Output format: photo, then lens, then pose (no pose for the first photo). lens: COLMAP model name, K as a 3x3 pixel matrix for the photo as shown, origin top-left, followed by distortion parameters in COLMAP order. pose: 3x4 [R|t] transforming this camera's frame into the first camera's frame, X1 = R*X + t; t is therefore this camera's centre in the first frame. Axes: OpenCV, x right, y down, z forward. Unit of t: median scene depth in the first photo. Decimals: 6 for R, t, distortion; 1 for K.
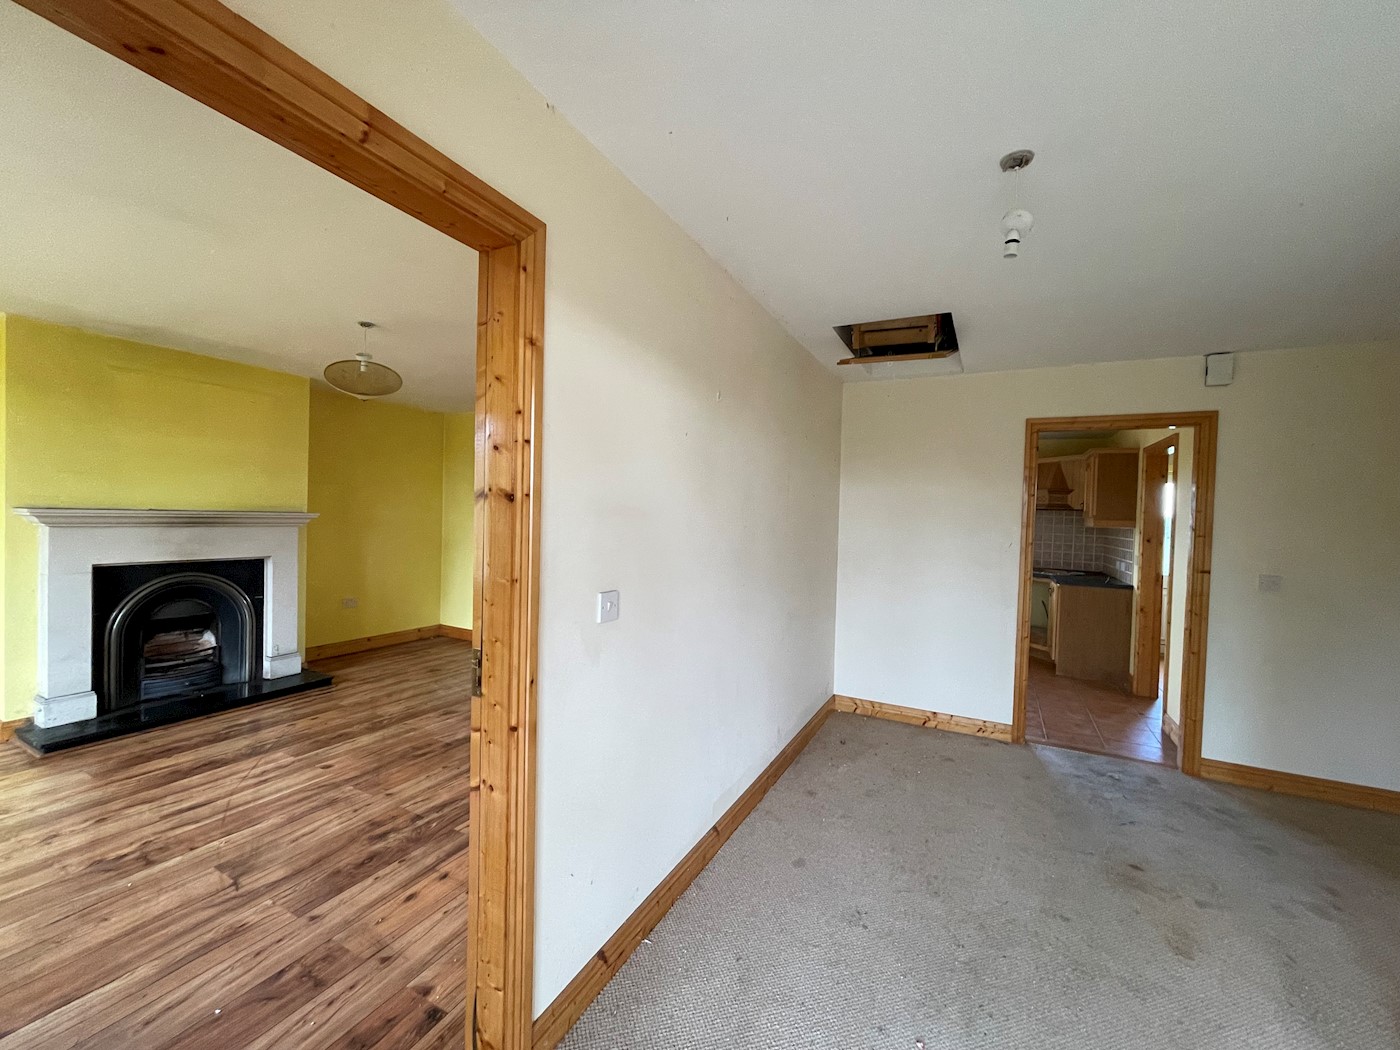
lens RADIAL K [[564.4, 0, 700.9], [0, 564.4, 526.0], [0, 0, 1]] dist [-0.001455, 0.000696]
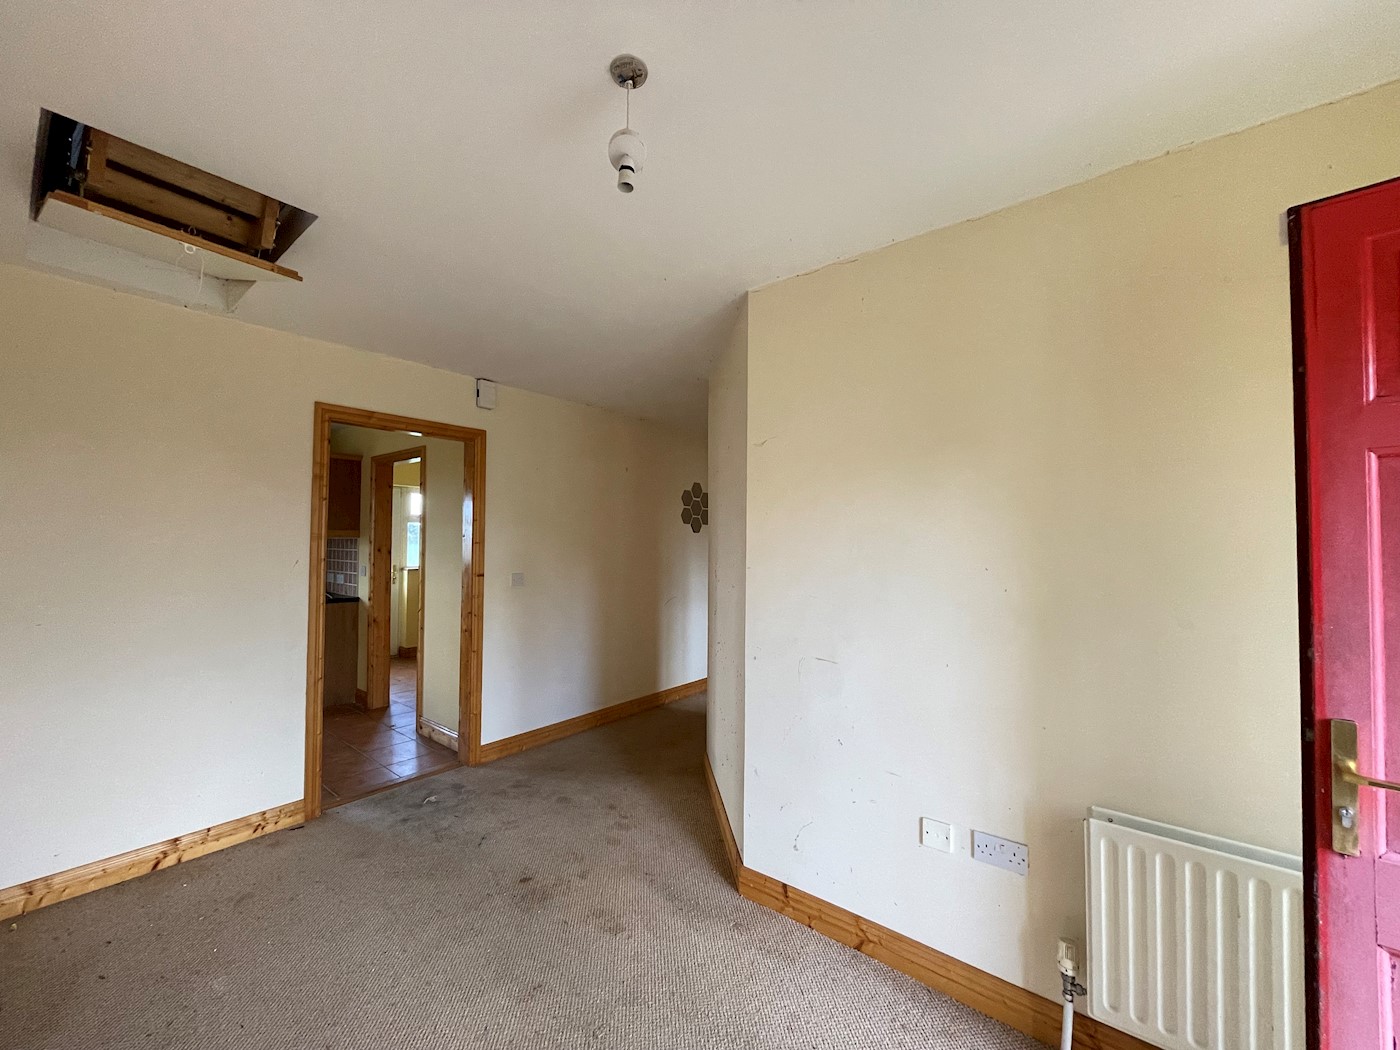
lens RADIAL K [[564.4, 0, 699.9], [0, 564.4, 526.5], [0, 0, 1]] dist [-0.001455, 0.000696]
pose [[0.206888, -0.004279, 0.978355, -0.091033], [0.022551, 0.999746, -0.000396, -0.003410], [-0.978105, 0.022144, 0.206932, 0.348941]]
